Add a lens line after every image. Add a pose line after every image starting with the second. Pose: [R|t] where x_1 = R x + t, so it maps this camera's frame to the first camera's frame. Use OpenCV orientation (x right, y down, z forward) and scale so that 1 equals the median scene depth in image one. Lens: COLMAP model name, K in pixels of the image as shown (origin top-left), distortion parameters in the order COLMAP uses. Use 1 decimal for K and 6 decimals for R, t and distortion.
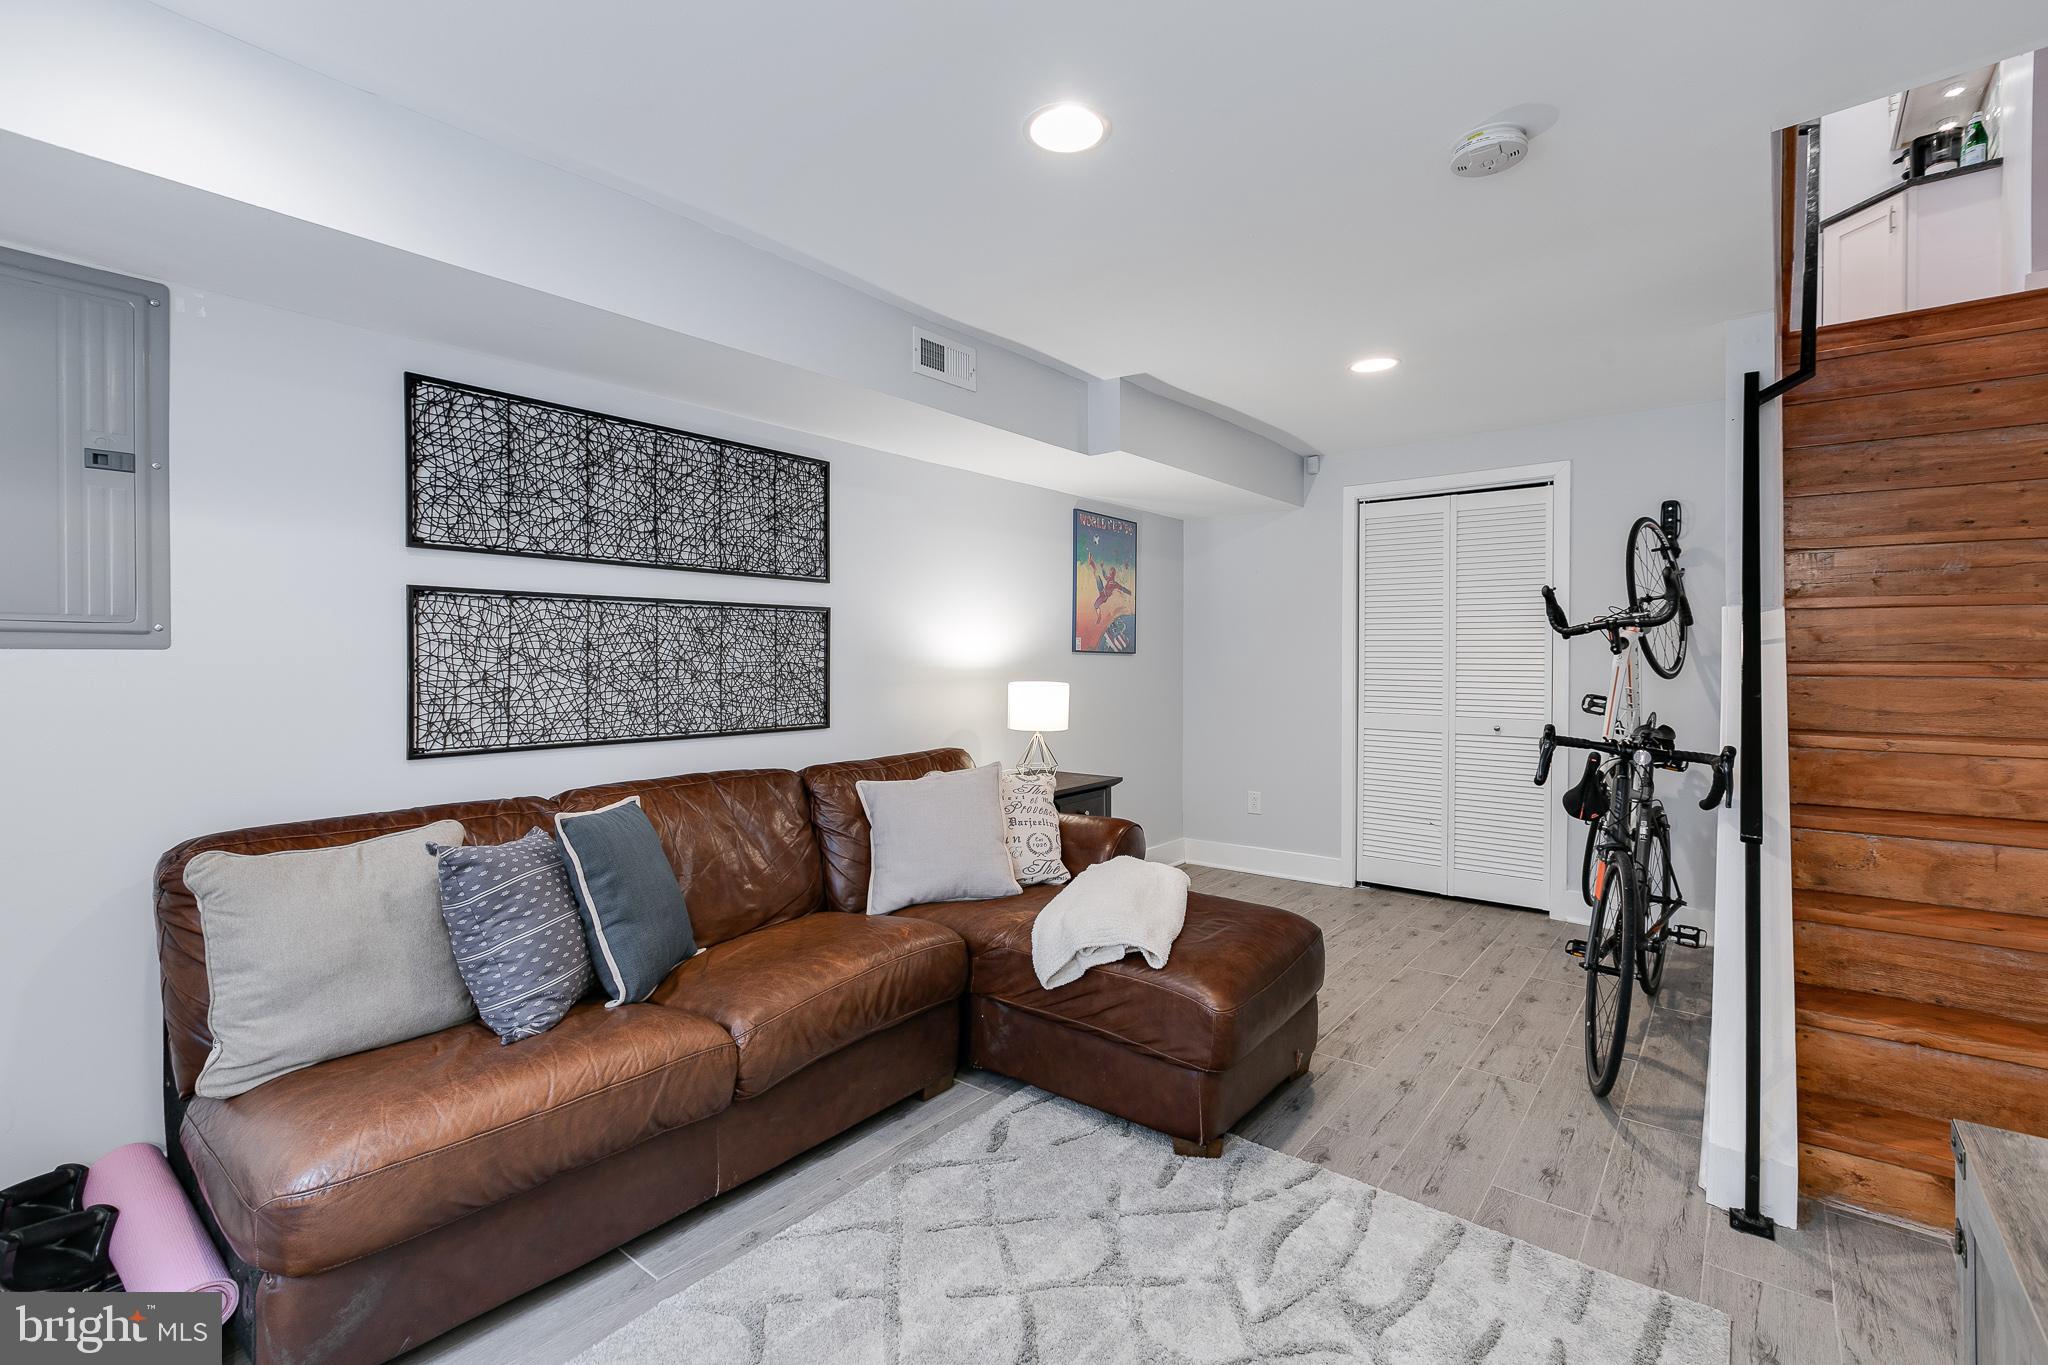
lens RADIAL K [[932.3, 0, 1014.9], [0, 932.3, 647.3], [0, 0, 1]] dist [0.001906, 0.000873]
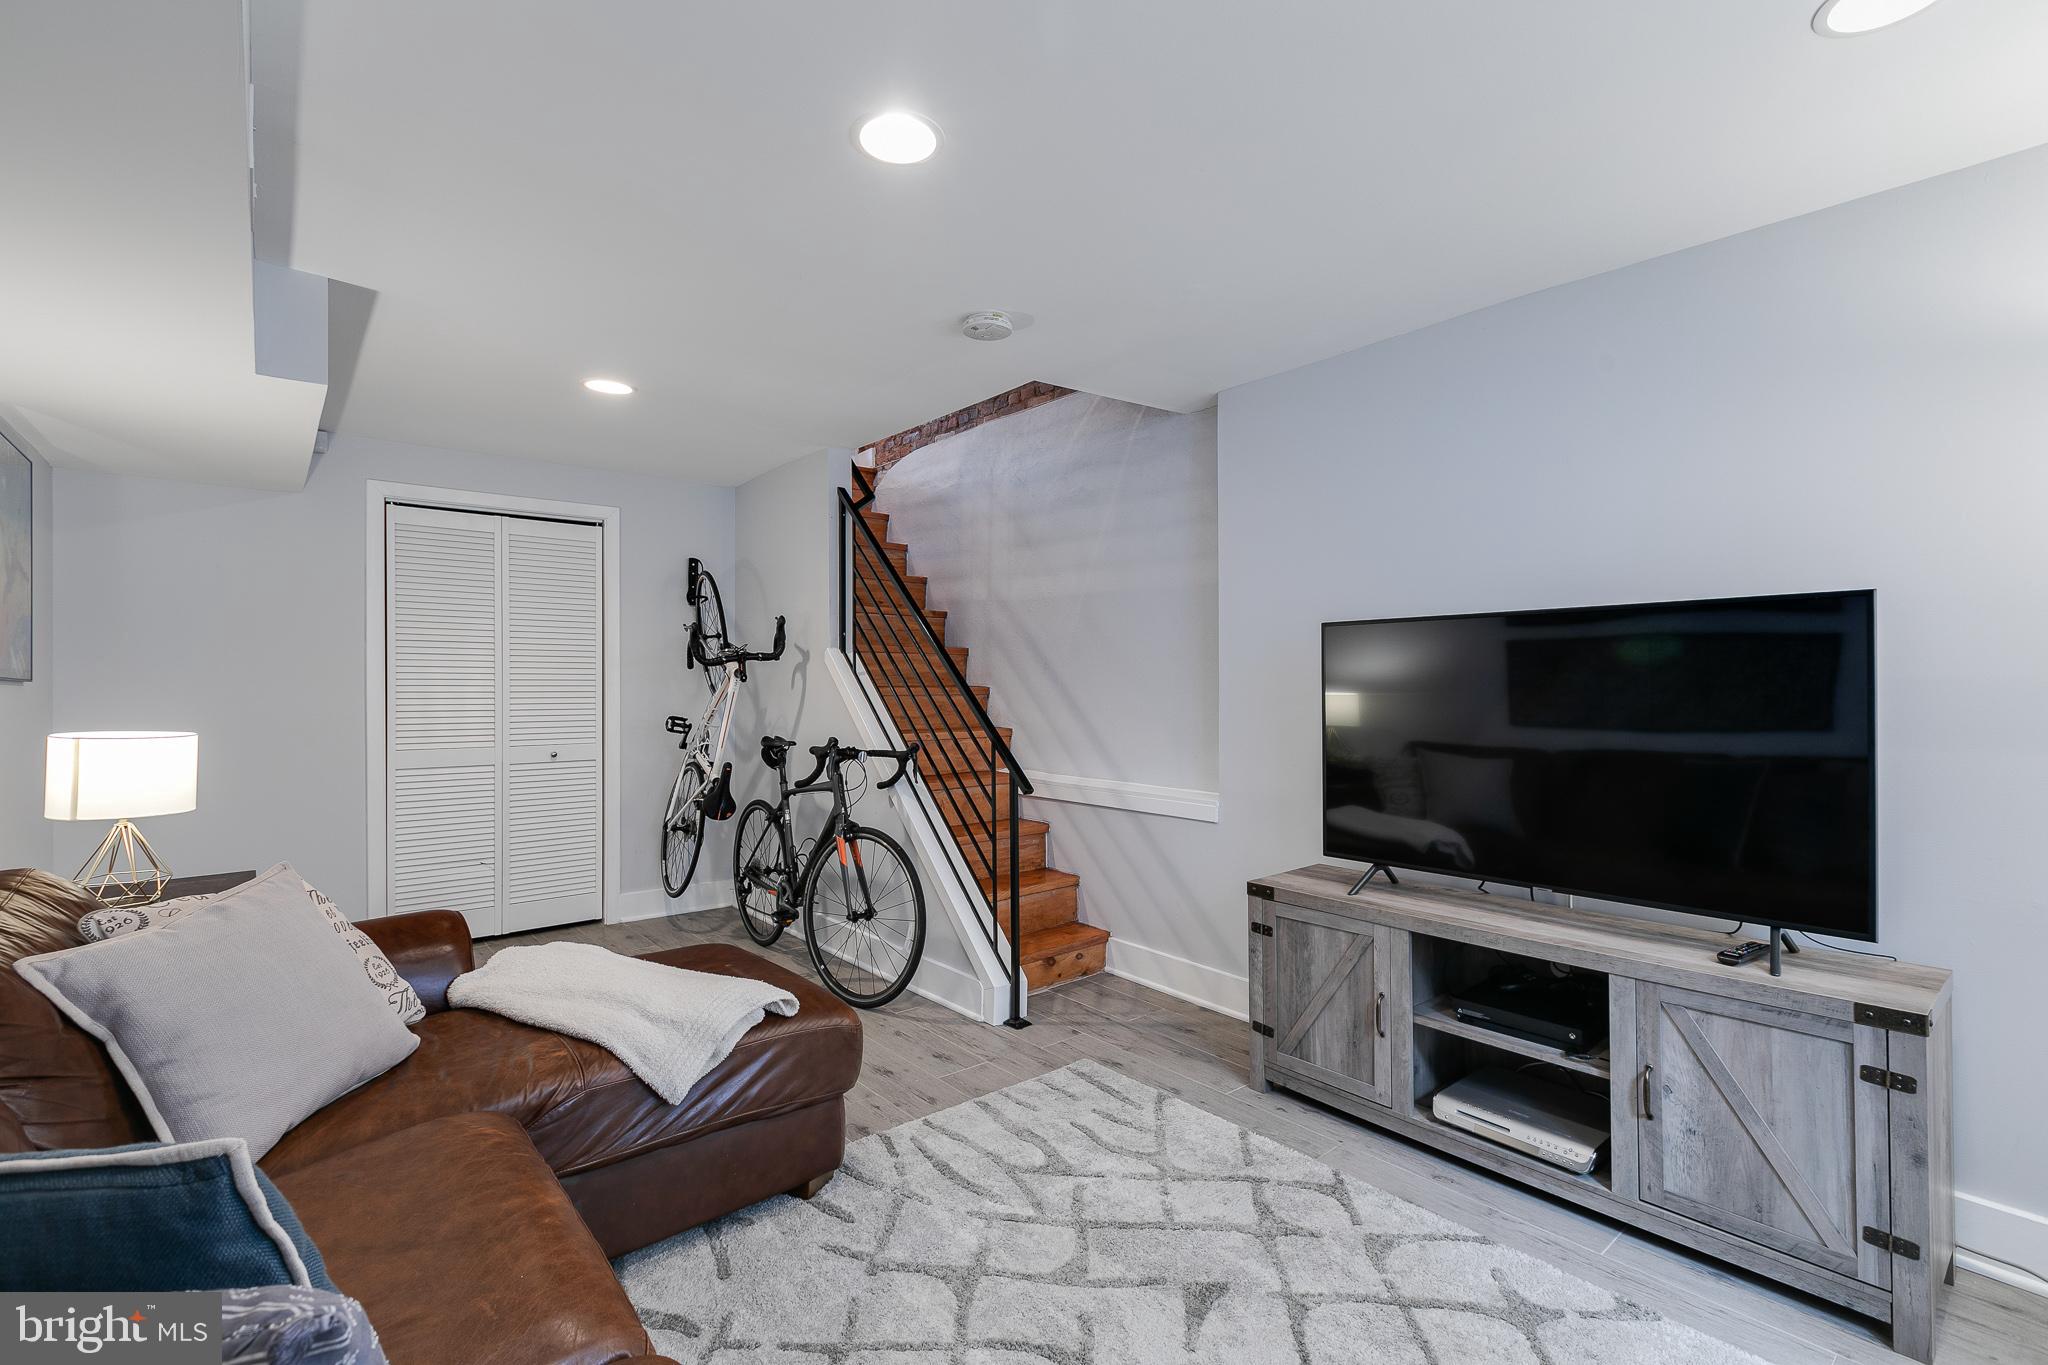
lens RADIAL K [[918.0, 0, 1020.3], [0, 918.0, 666.1], [0, 0, 1]] dist [0.000392, 0.000539]
pose [[0.189778, 0.015126, 0.981711, -0.758918], [-0.006312, 0.999879, -0.014185, 0.002204], [-0.981807, -0.003505, 0.189851, 0.628440]]
